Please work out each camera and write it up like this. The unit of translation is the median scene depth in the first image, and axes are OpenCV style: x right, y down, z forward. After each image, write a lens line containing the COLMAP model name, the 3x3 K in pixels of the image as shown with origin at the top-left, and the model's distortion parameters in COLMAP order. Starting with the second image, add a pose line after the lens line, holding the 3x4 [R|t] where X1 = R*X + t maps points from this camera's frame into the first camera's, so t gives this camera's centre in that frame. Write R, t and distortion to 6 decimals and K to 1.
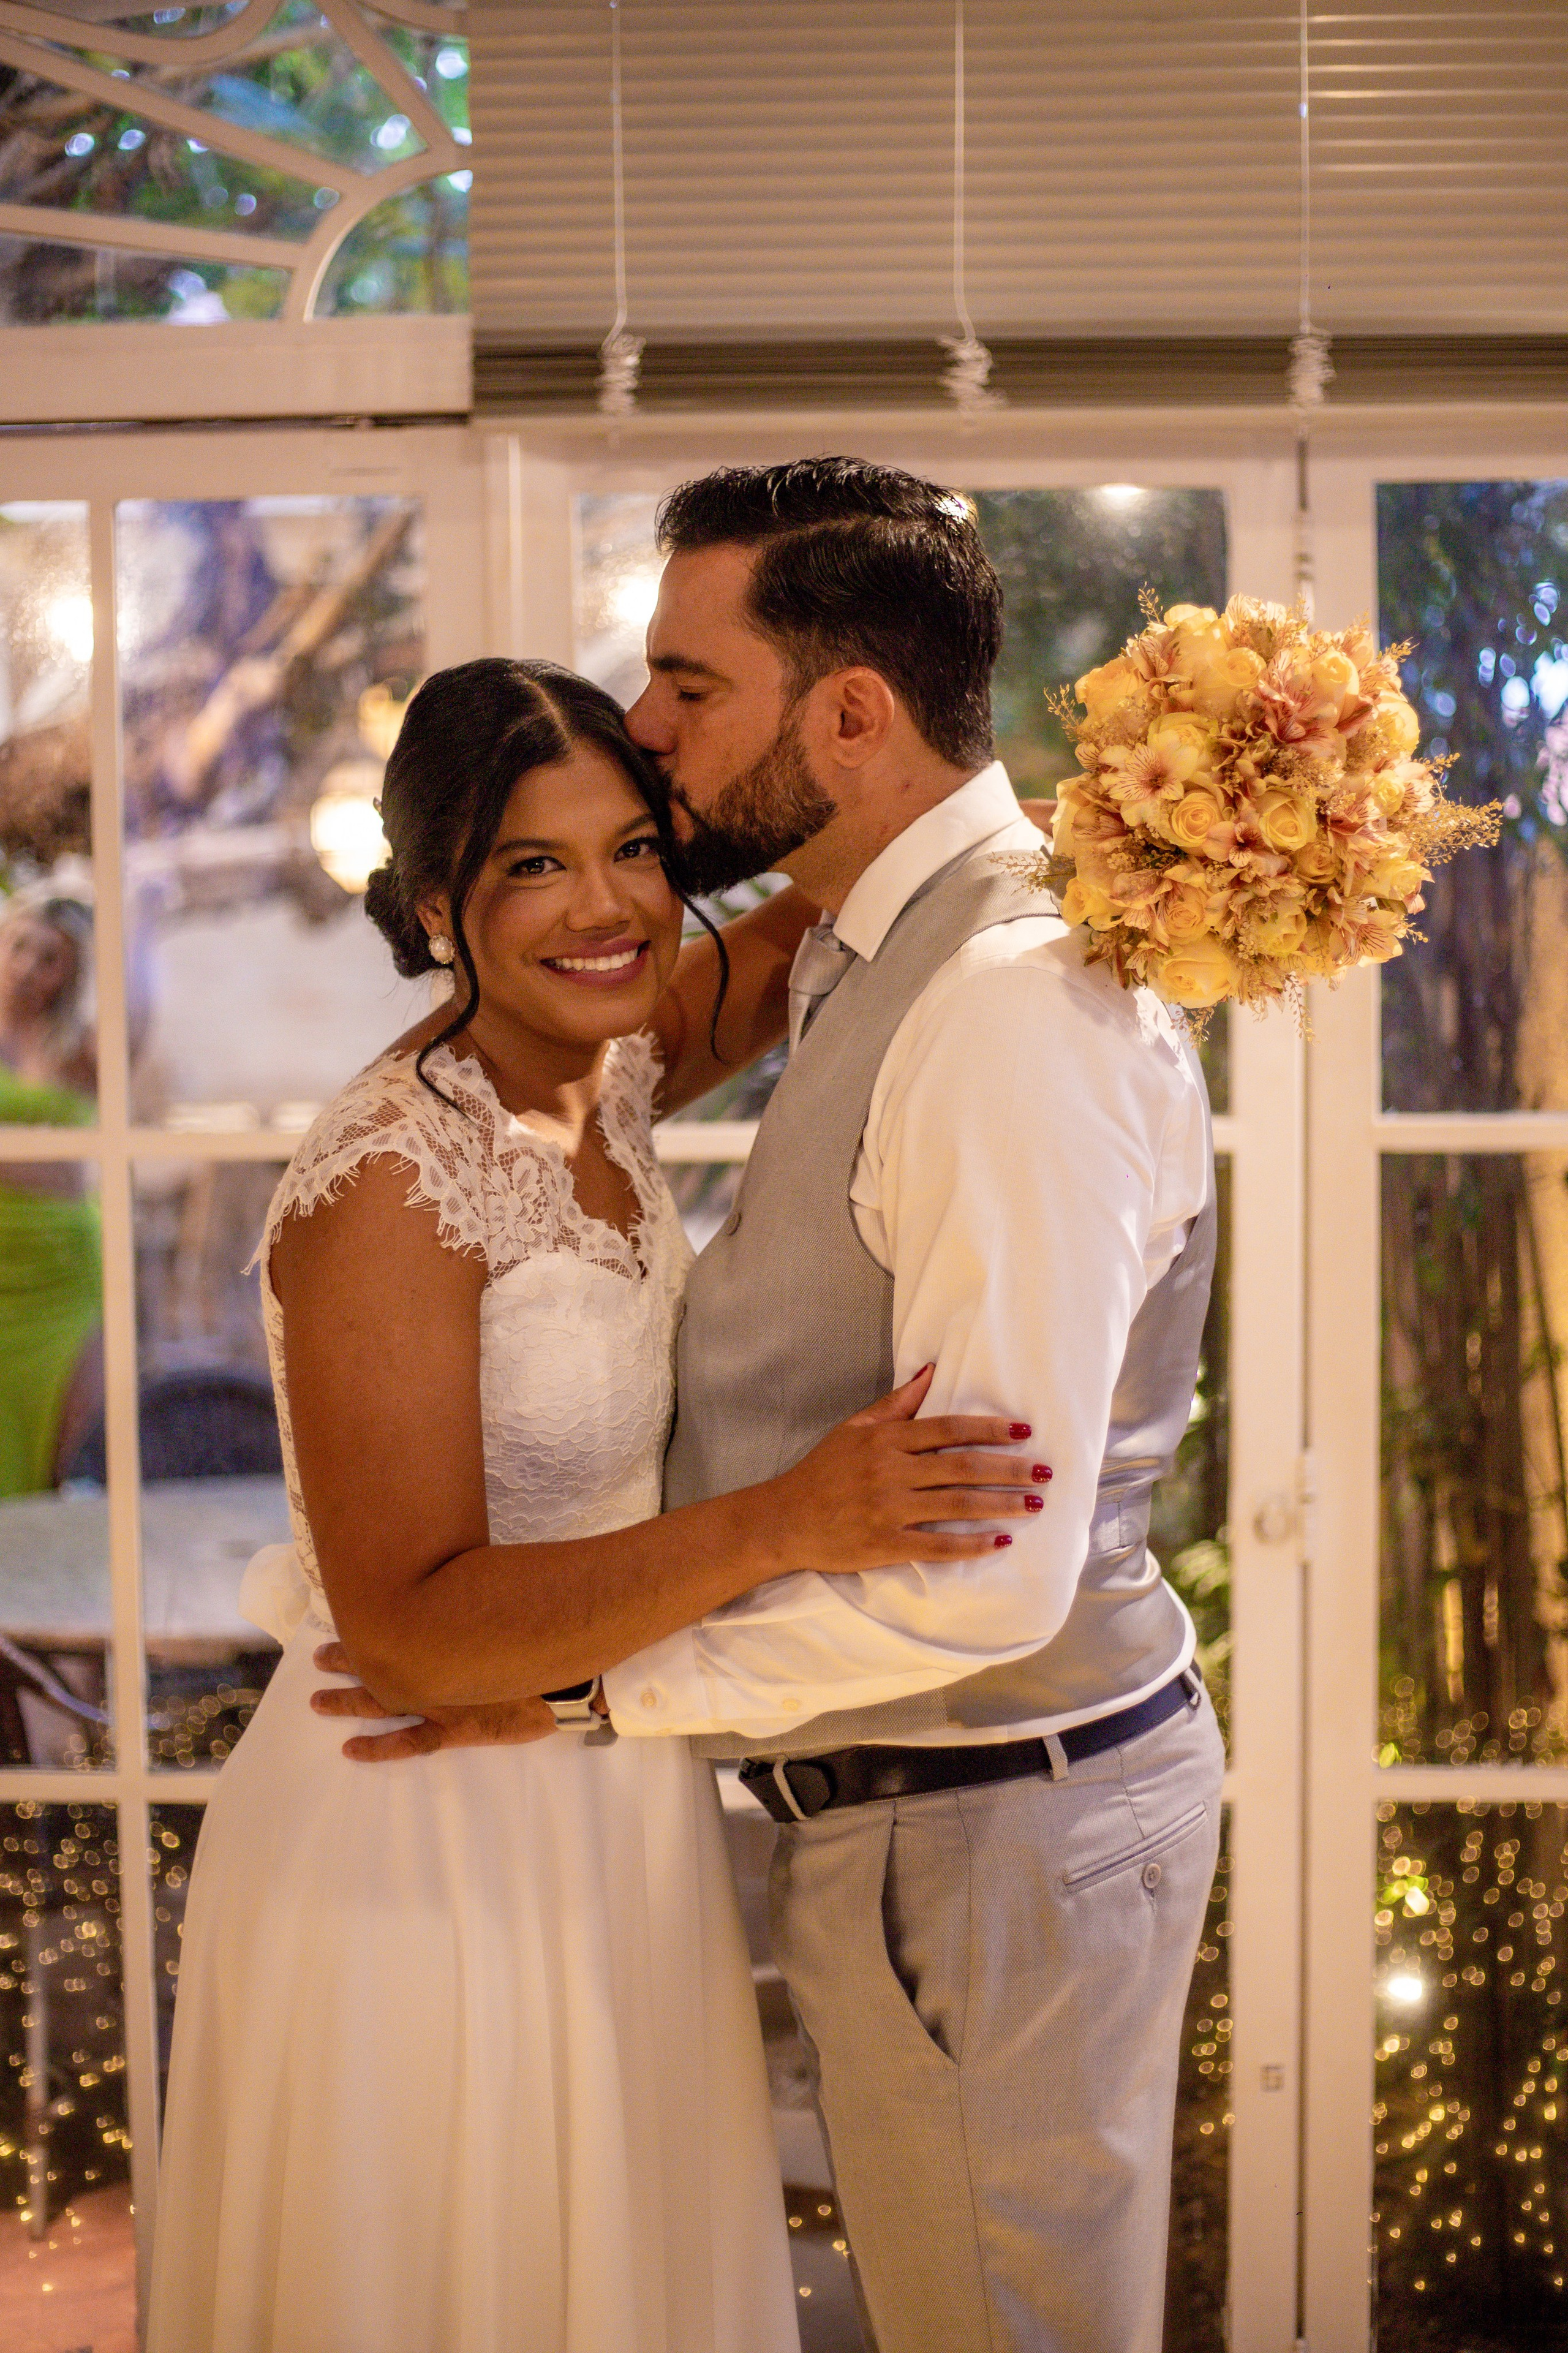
lens RADIAL K [[3525.0, 0, 783.7], [0, 3525.0, 1122.4], [0, 0, 1]] dist [-0.109889, 0.064668]
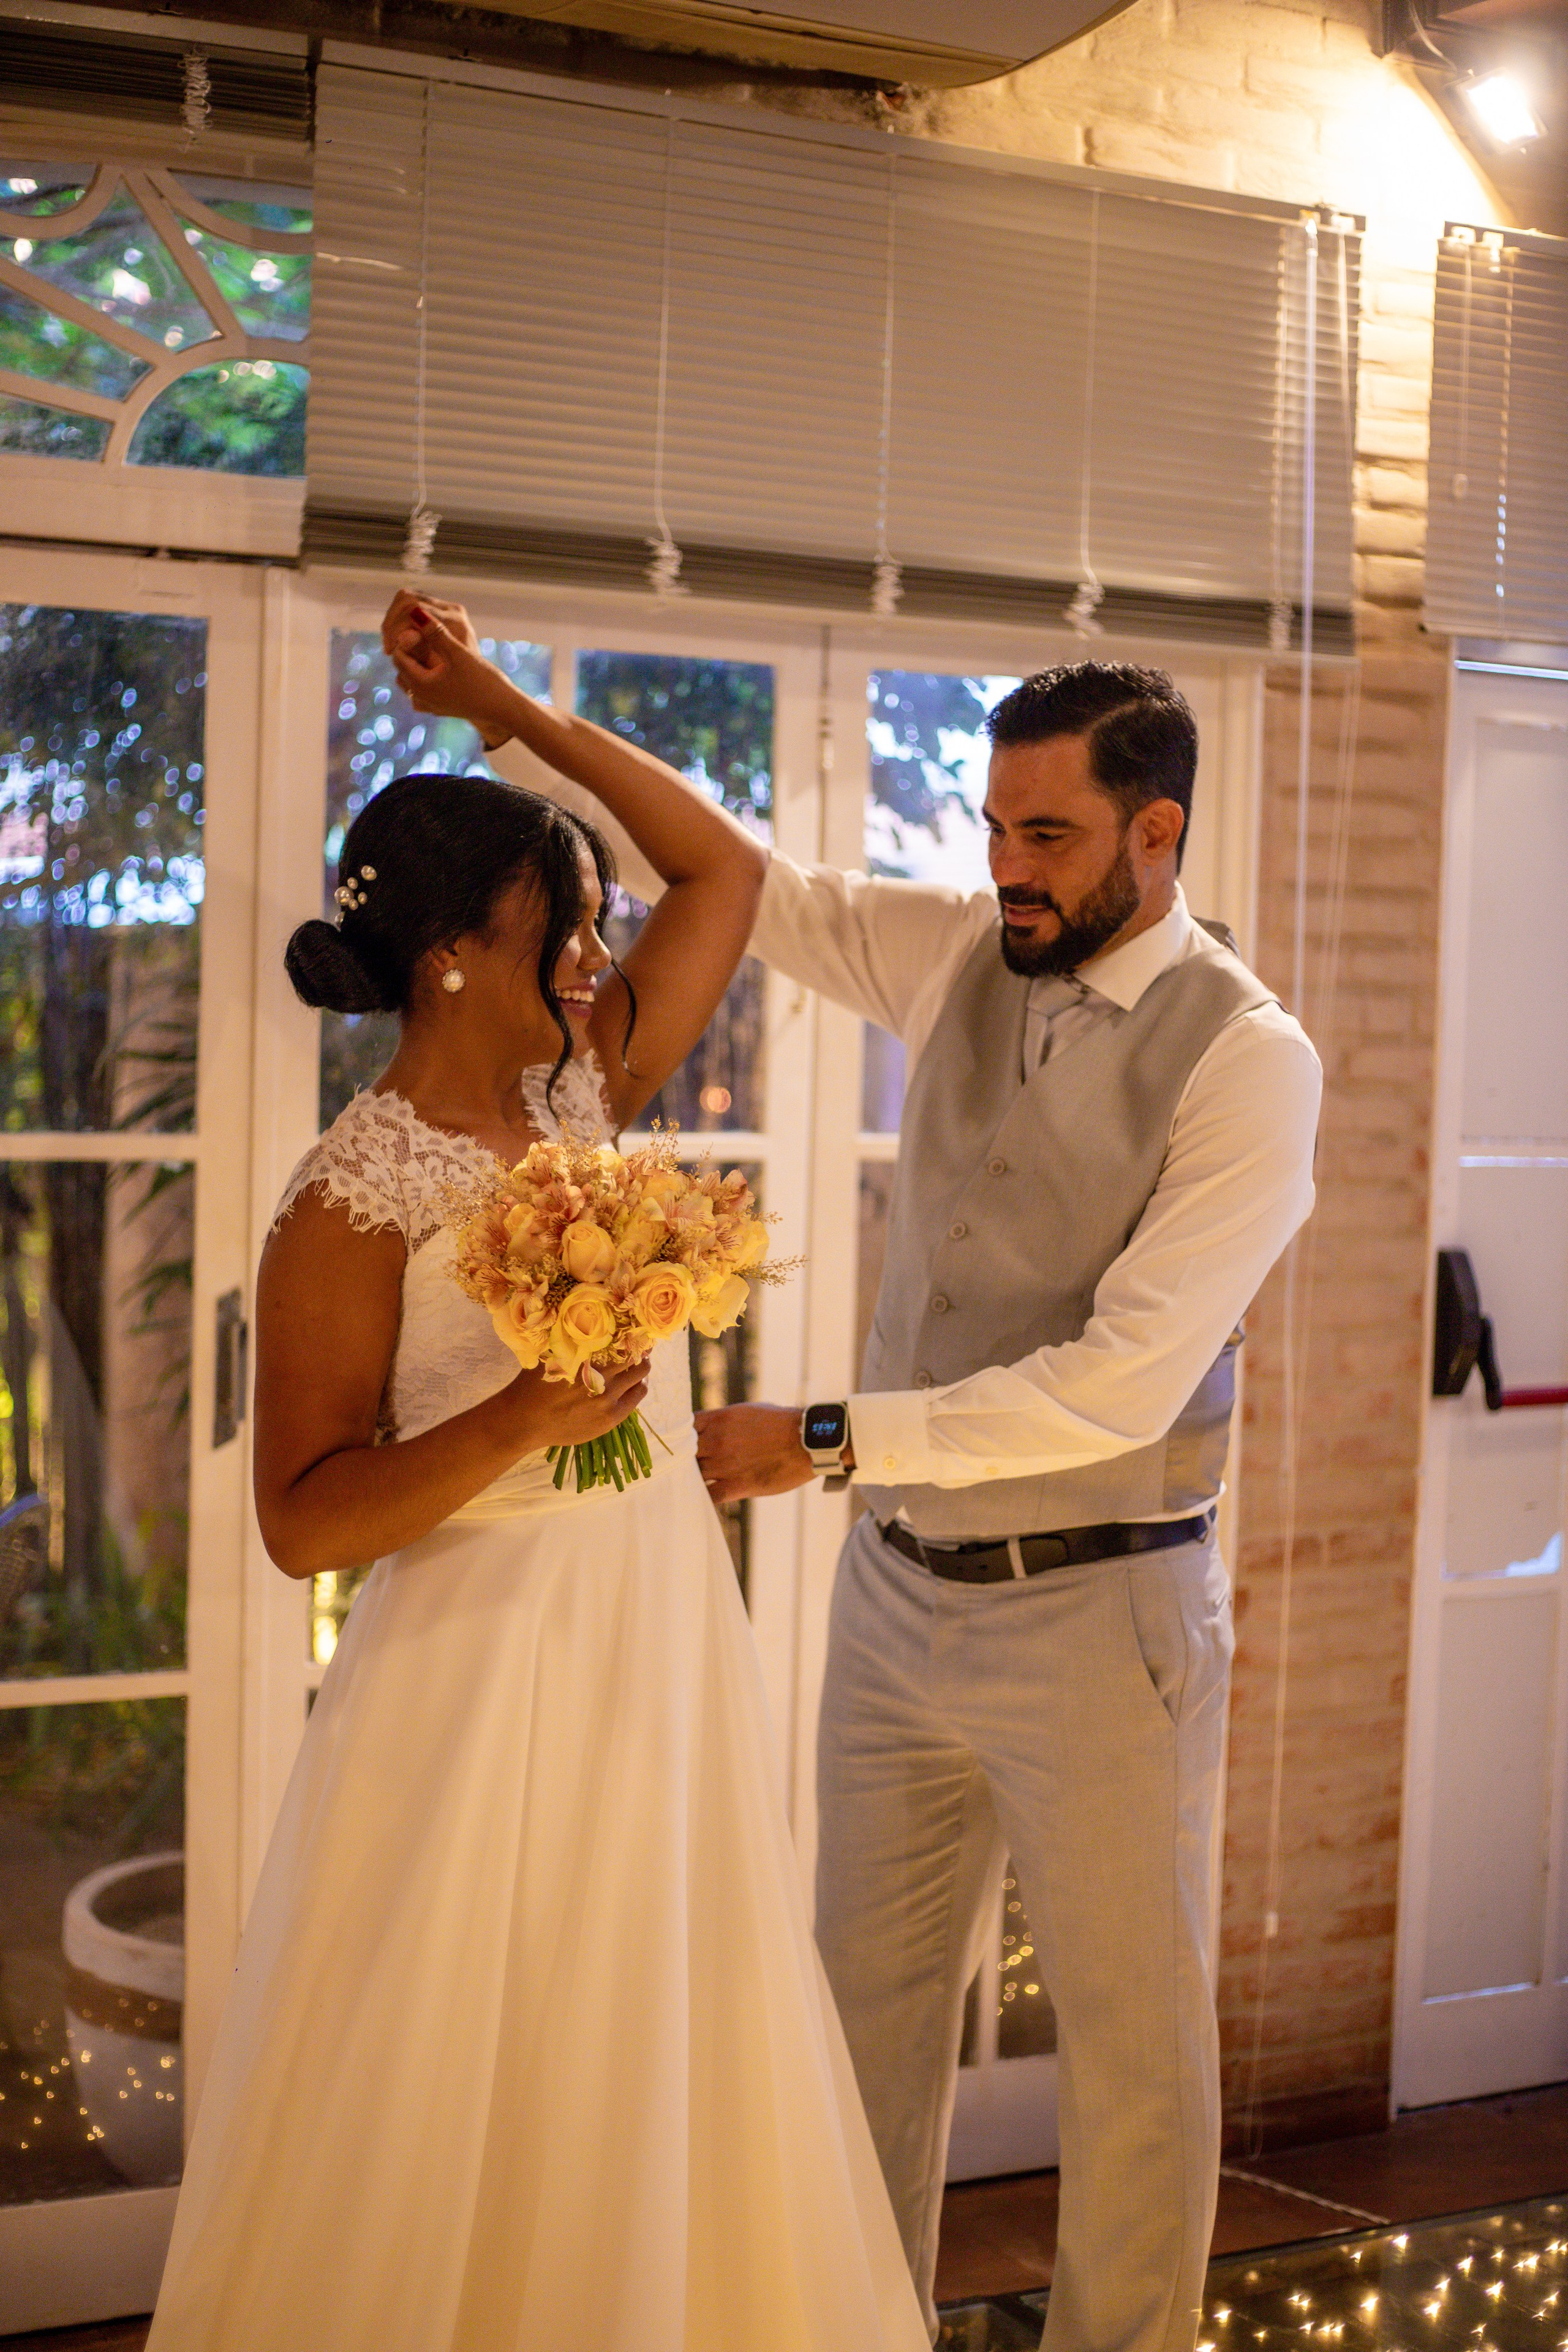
lens RADIAL K [[3524.4, 0, 784.0], [0, 3524.4, 1176.0], [0, 0, 1]] dist [-0.113820, -0.003606]
pose [[0.839058, 0.002652, 0.544035, -0.597382], [0.004283, 0.999925, -0.011479, 0.029310], [-0.544025, 0.011962, 0.838984, -0.124292]]
